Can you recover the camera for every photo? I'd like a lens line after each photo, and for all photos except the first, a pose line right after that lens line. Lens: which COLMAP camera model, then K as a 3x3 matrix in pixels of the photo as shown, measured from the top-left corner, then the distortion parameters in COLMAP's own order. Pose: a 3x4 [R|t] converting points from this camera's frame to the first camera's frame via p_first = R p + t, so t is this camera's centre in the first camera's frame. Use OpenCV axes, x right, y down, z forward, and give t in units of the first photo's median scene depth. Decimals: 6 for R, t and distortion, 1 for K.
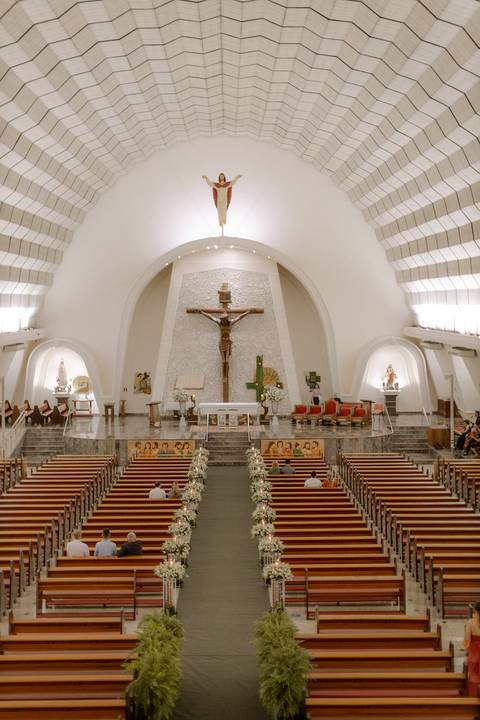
lens RADIAL K [[1016.0, 0, 240.0], [0, 1016.0, 360.0], [0, 0, 1]] dist [0.011782, -0.002316]
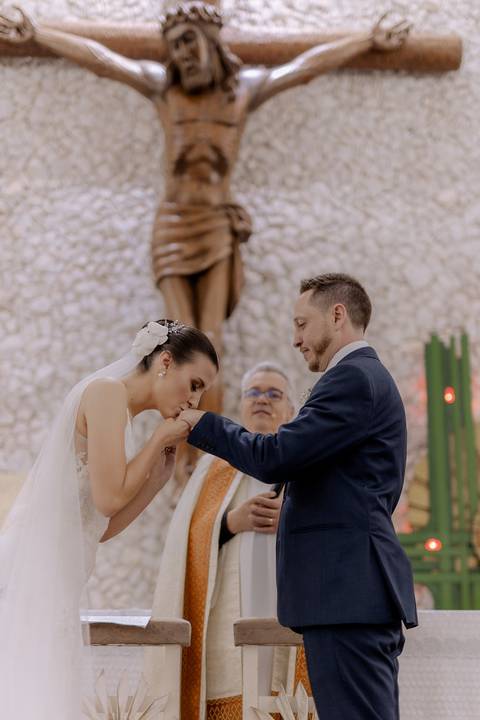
lens RADIAL K [[1131.8, 0, 258.7], [0, 1131.8, 401.2], [0, 0, 1]] dist [0.009003, 0.031753]
pose [[0.999130, 0.016532, 0.038292, -0.011875], [-0.002701, 0.941814, -0.336122, 0.055840], [-0.041621, 0.335726, 0.941040, 0.864448]]
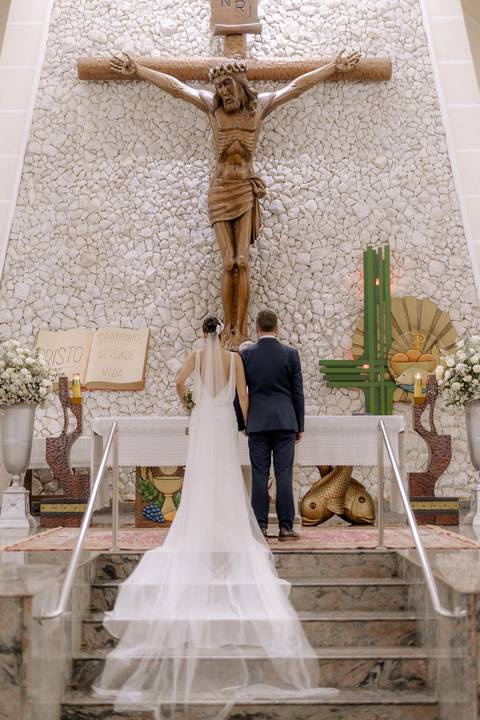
lens RADIAL K [[1016.0, 0, 240.0], [0, 1016.0, 360.0], [0, 0, 1]] dist [0.011782, -0.002316]
pose [[0.999933, 0.000156, -0.011562, -0.010448], [-0.001915, 0.988333, -0.152300, 0.059328], [0.011403, 0.152312, 0.988267, 0.768364]]
